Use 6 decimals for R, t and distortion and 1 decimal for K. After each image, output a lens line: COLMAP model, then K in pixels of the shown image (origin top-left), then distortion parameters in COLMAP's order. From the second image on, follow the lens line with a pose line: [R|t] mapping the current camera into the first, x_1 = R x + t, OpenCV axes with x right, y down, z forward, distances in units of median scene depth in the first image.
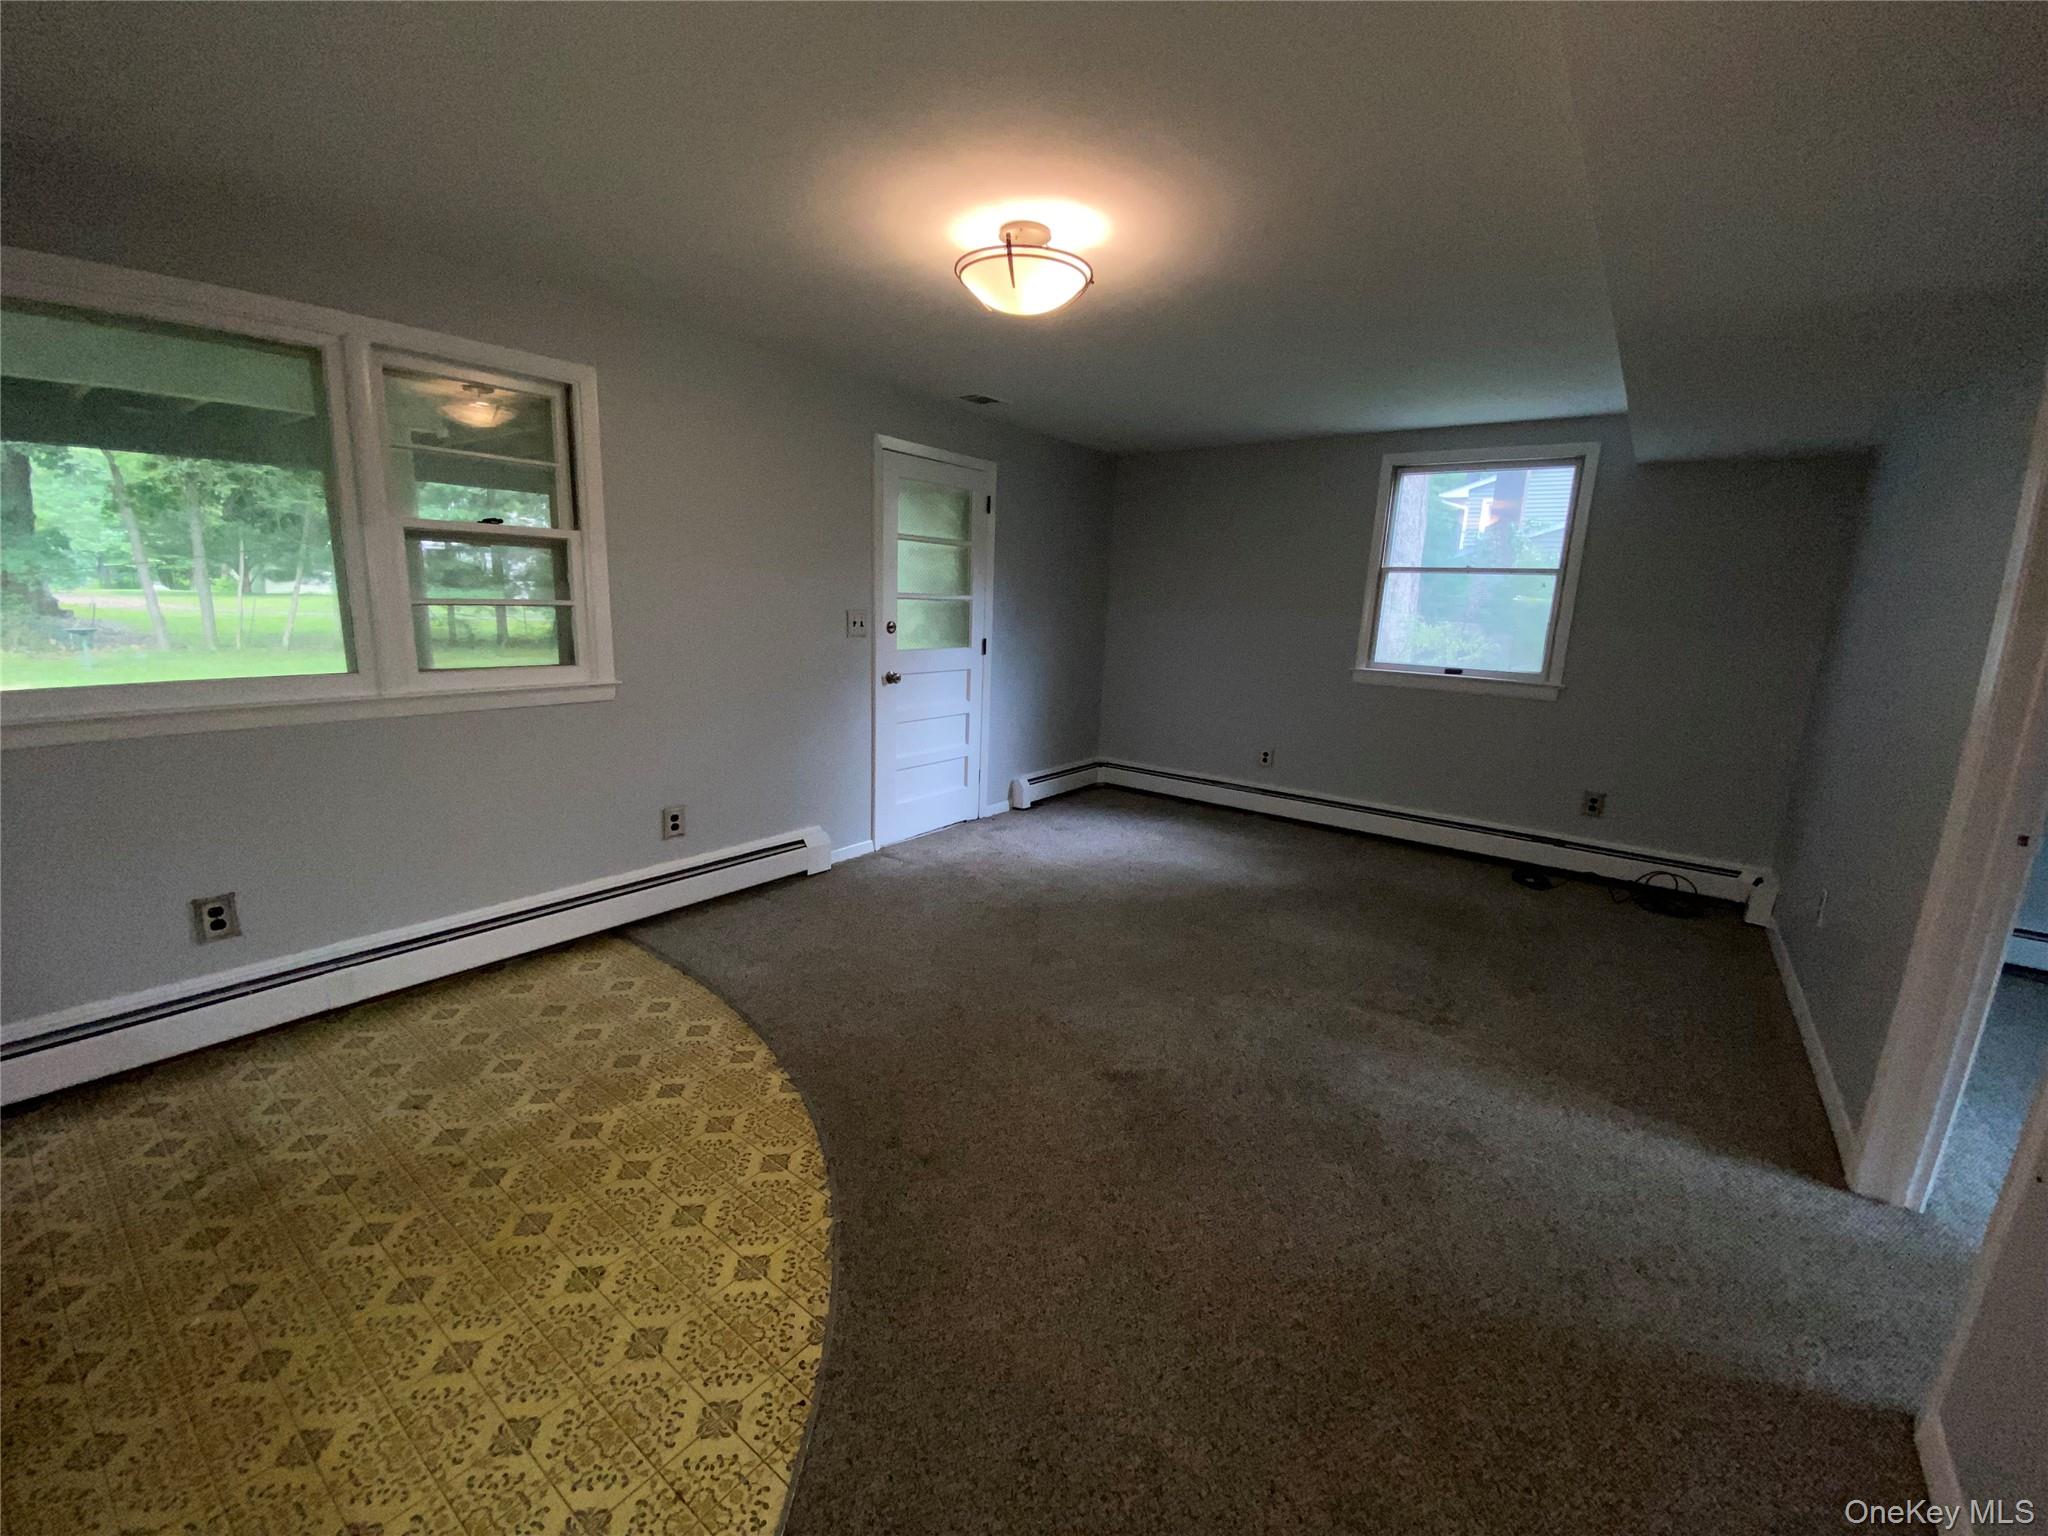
lens RADIAL K [[828.1, 0, 1005.6], [0, 828.1, 756.2], [0, 0, 1]] dist [-0.010356, -0.005710]
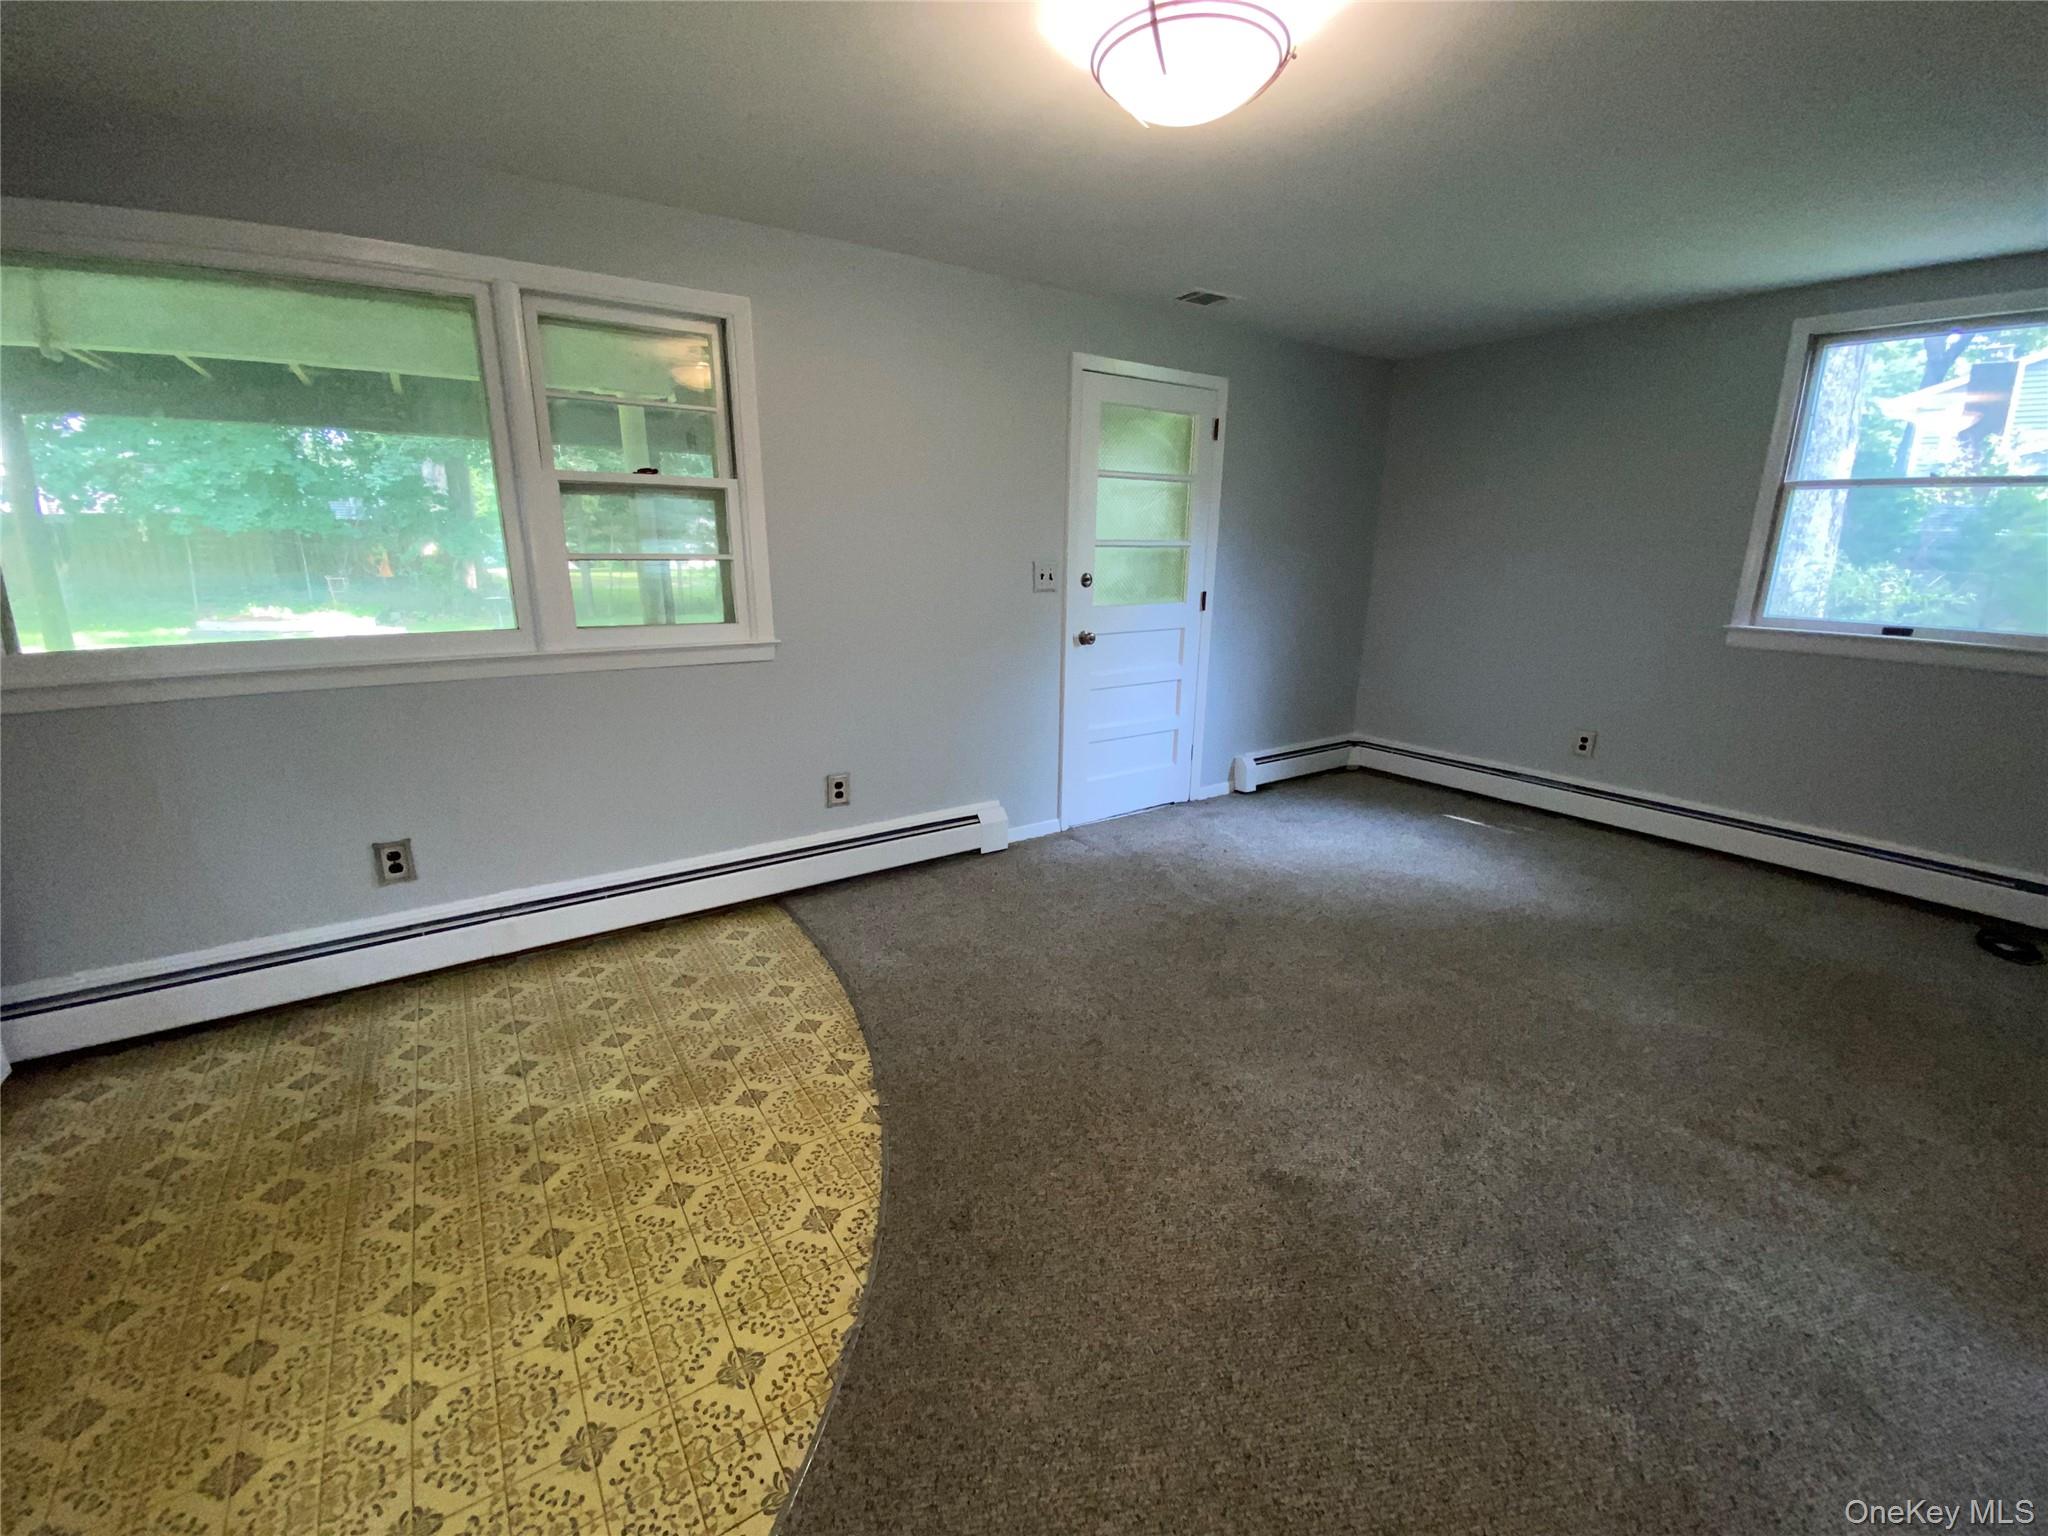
lens RADIAL K [[828.1, 0, 1008.7], [0, 828.1, 758.9], [0, 0, 1]] dist [-0.010356, -0.005710]
pose [[0.947982, 0.047994, -0.314684, 0.105871], [-0.032560, 0.998003, 0.054124, -0.016775], [0.316653, -0.041062, 0.947652, 0.221404]]
